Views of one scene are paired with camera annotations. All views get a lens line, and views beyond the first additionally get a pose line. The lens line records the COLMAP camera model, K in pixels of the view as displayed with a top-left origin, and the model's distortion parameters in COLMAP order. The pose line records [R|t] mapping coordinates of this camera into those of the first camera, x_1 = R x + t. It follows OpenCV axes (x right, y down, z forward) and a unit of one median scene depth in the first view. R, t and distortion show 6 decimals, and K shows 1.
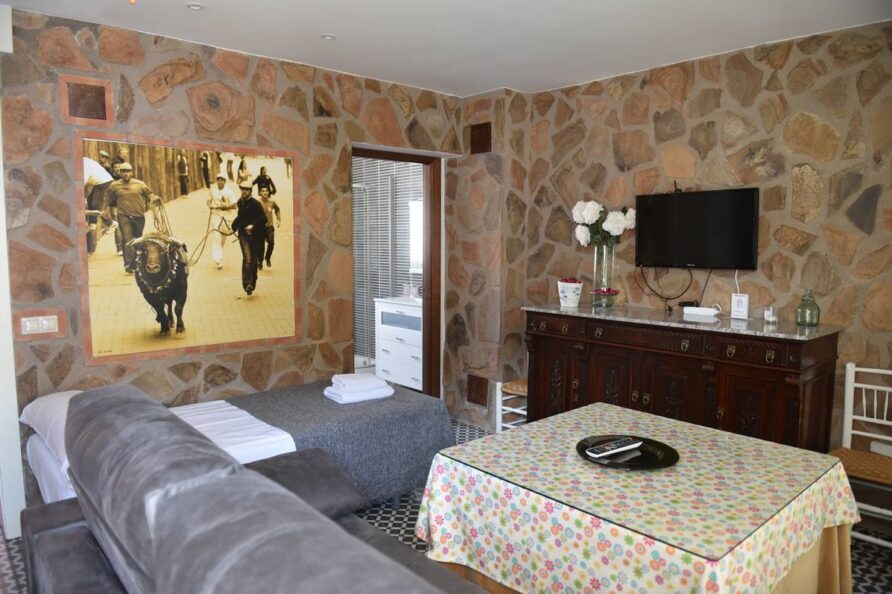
lens RADIAL K [[609.3, 0, 446.1], [0, 609.3, 297.4], [0, 0, 1]] dist [-0.043361, -0.011524]
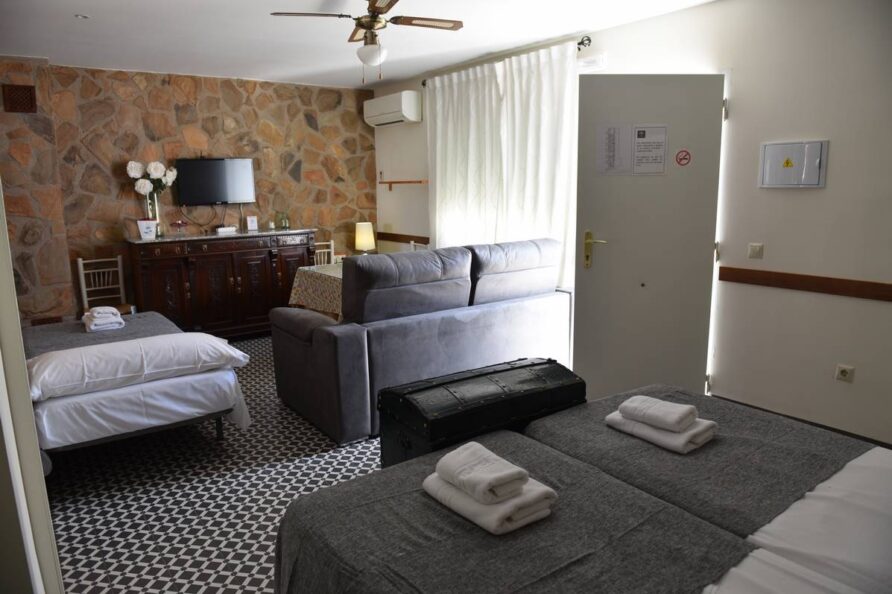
lens RADIAL K [[609.3, 0, 446.8], [0, 609.3, 299.5], [0, 0, 1]] dist [-0.043361, -0.011524]
pose [[0.094513, -0.189550, 0.977312, -1.144202], [0.111356, 0.977558, 0.178828, -0.019232], [-0.989276, 0.091928, 0.113499, 0.194810]]
